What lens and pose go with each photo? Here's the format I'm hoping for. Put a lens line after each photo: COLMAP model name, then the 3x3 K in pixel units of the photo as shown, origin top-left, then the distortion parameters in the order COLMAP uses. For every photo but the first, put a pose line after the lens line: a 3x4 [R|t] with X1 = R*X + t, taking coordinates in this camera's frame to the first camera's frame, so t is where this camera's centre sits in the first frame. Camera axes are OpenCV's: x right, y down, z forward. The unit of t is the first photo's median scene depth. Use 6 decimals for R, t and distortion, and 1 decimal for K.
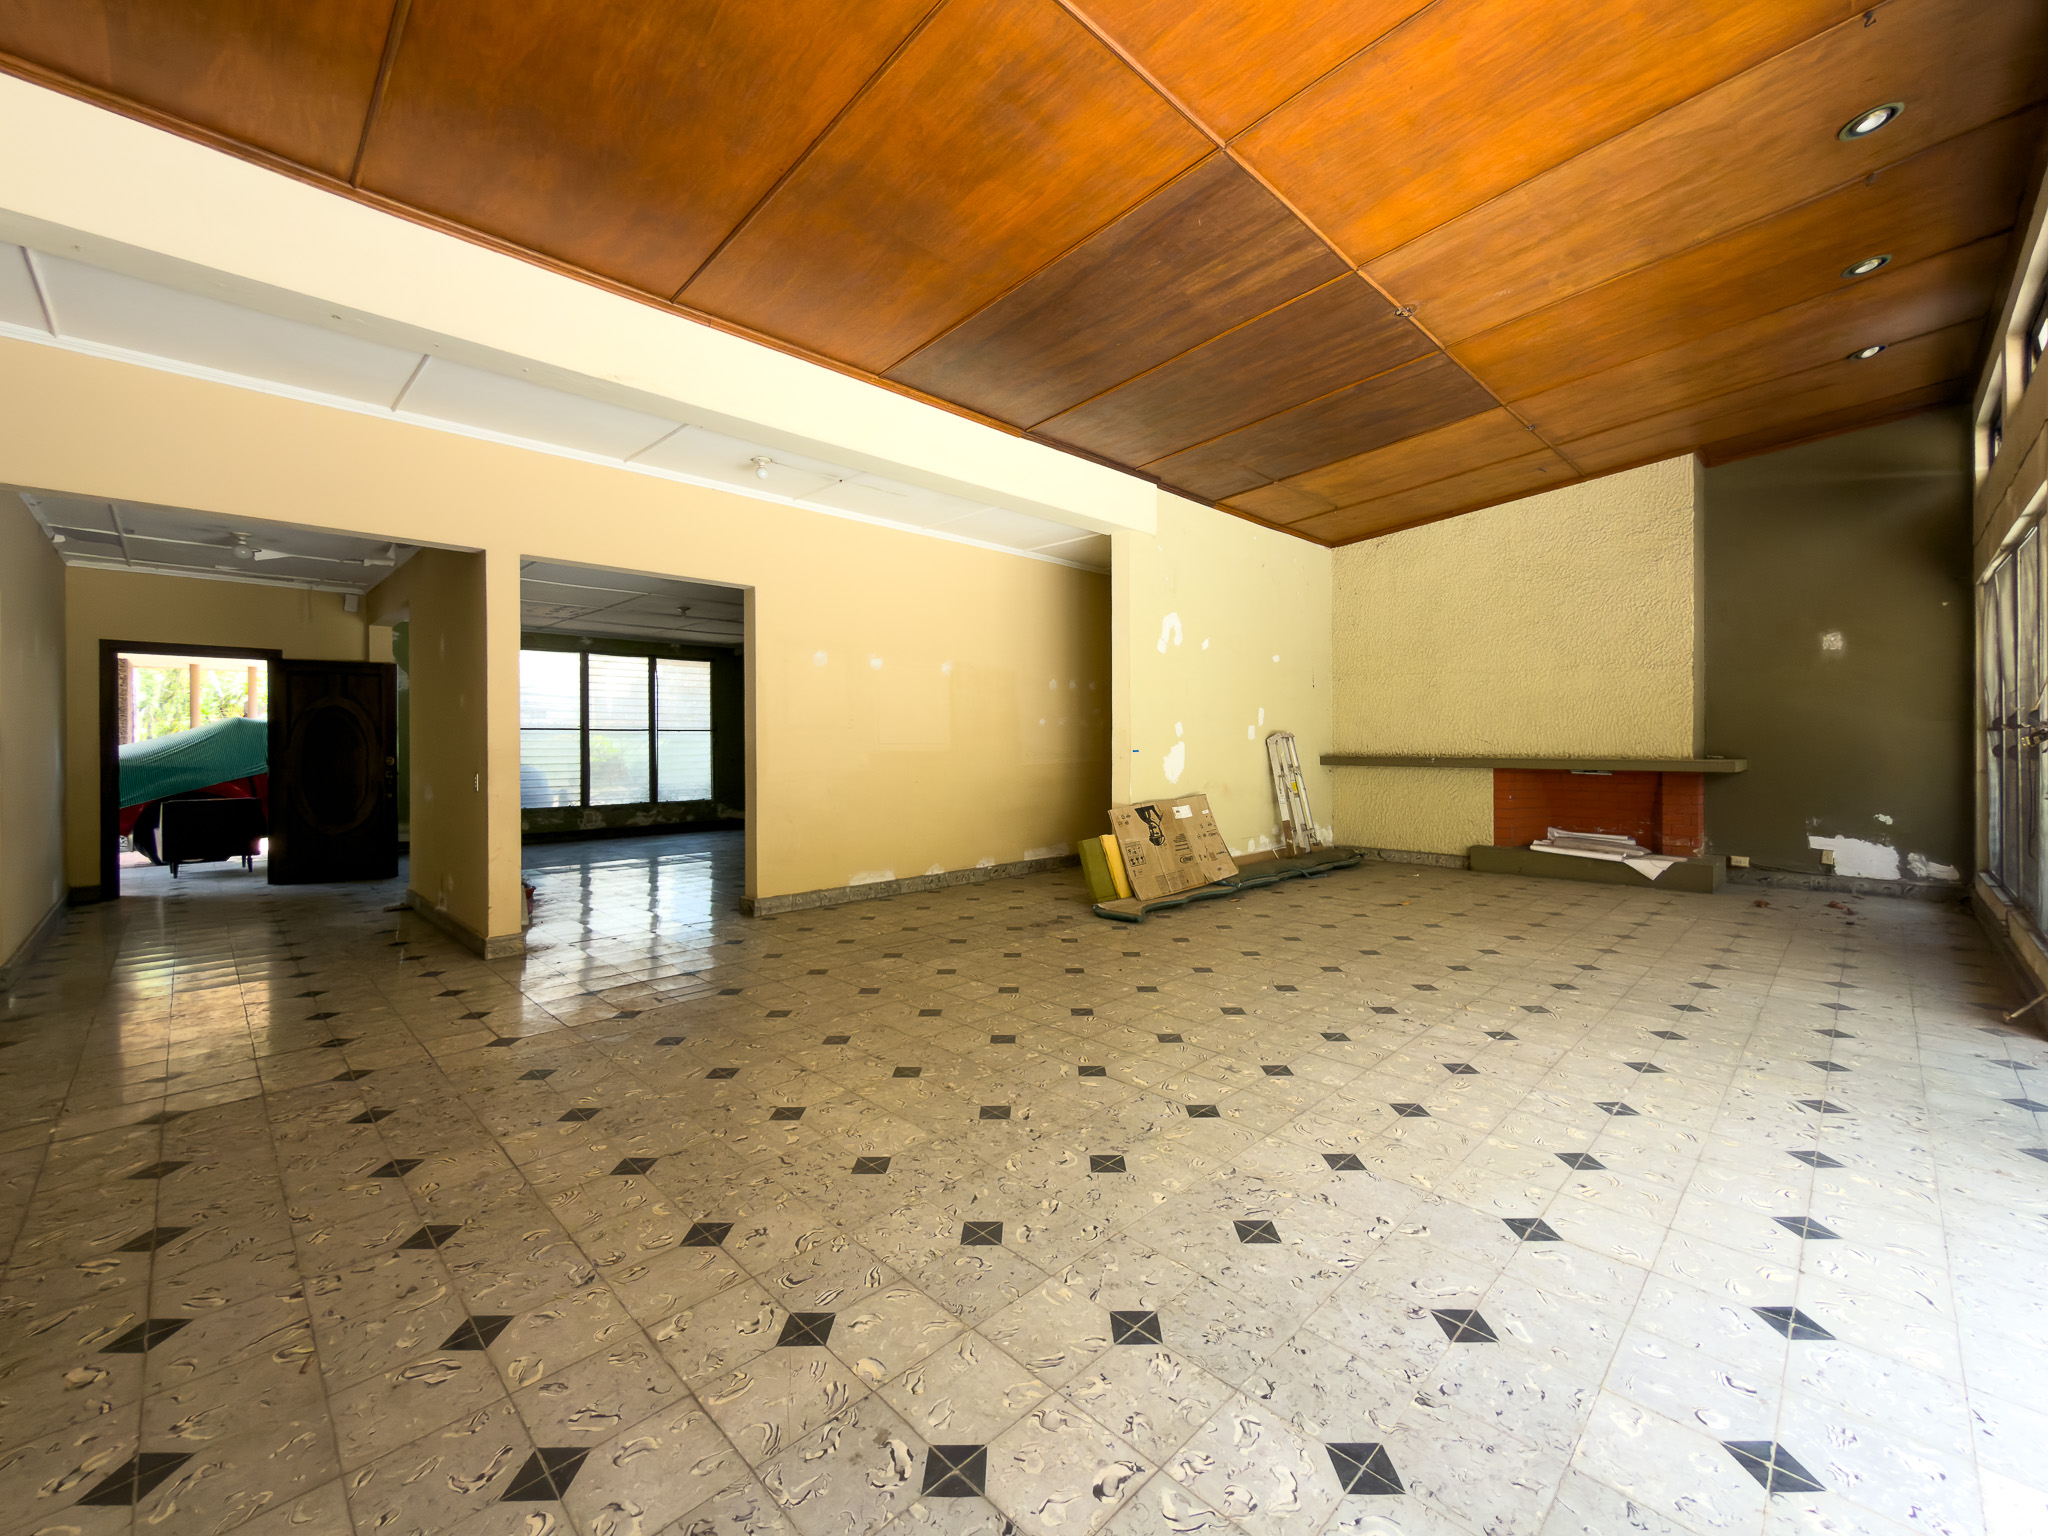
lens RADIAL K [[828.1, 0, 1027.0], [0, 828.1, 745.0], [0, 0, 1]] dist [-0.000598, -0.000047]
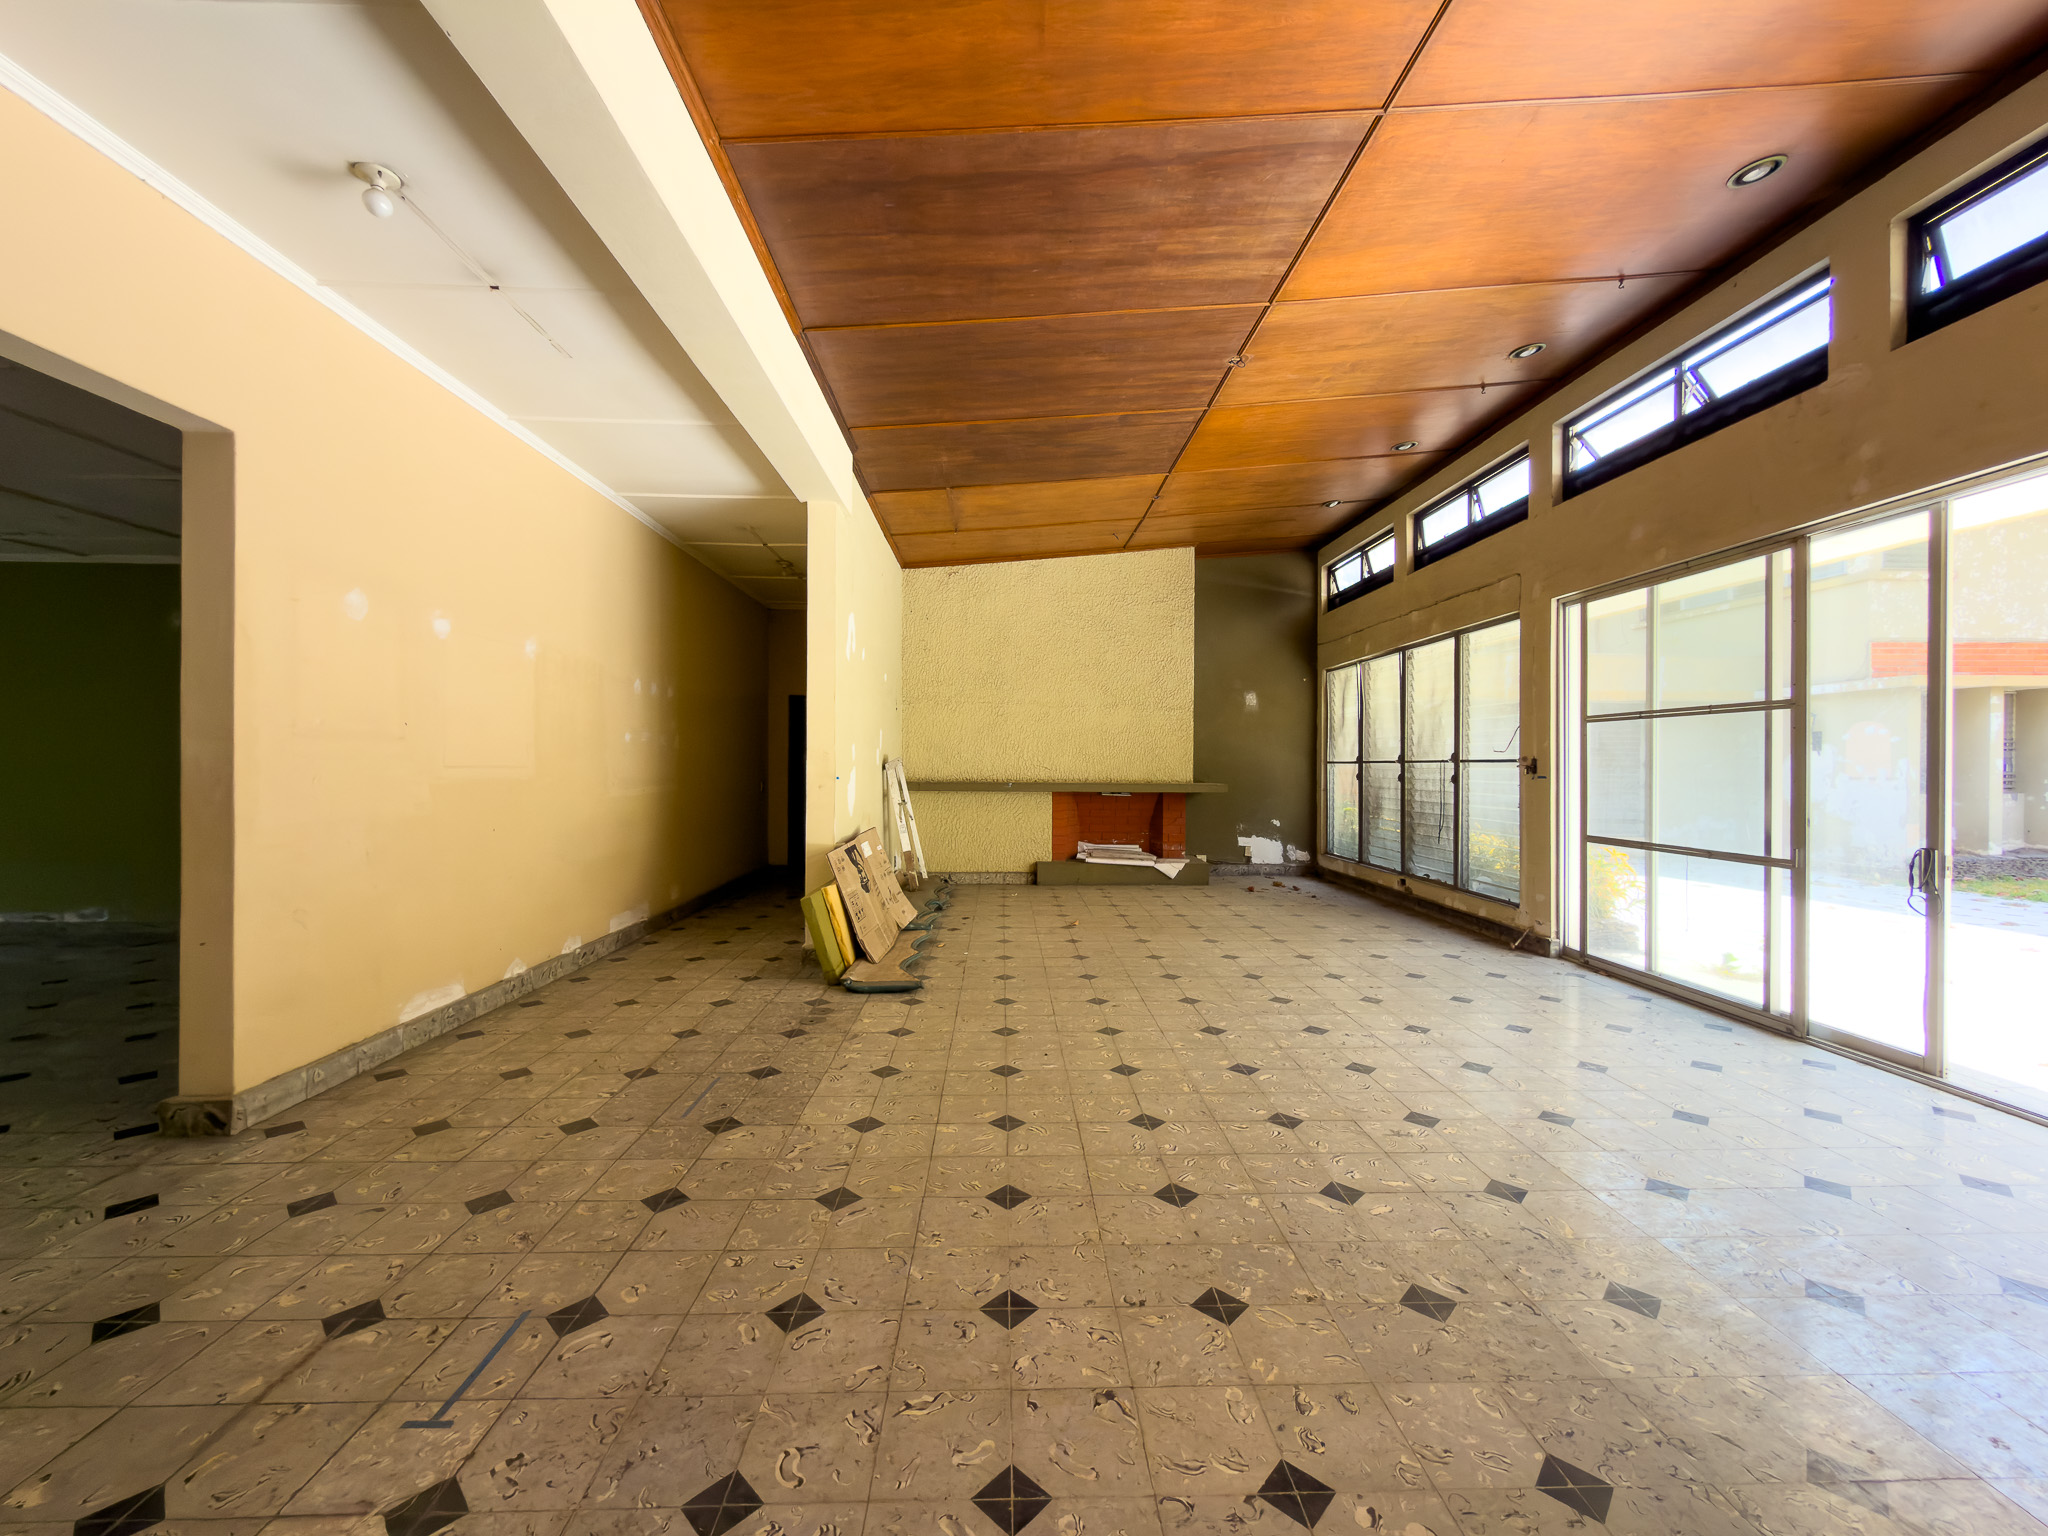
lens RADIAL K [[818.3, 0, 1027.1], [0, 818.3, 769.2], [0, 0, 1]] dist [-0.000038, 0.000138]
pose [[0.688428, 0.004593, 0.725290, -0.332565], [-0.005978, 0.999982, -0.000658, -0.002214], [-0.725280, -0.003883, 0.688443, 0.330587]]
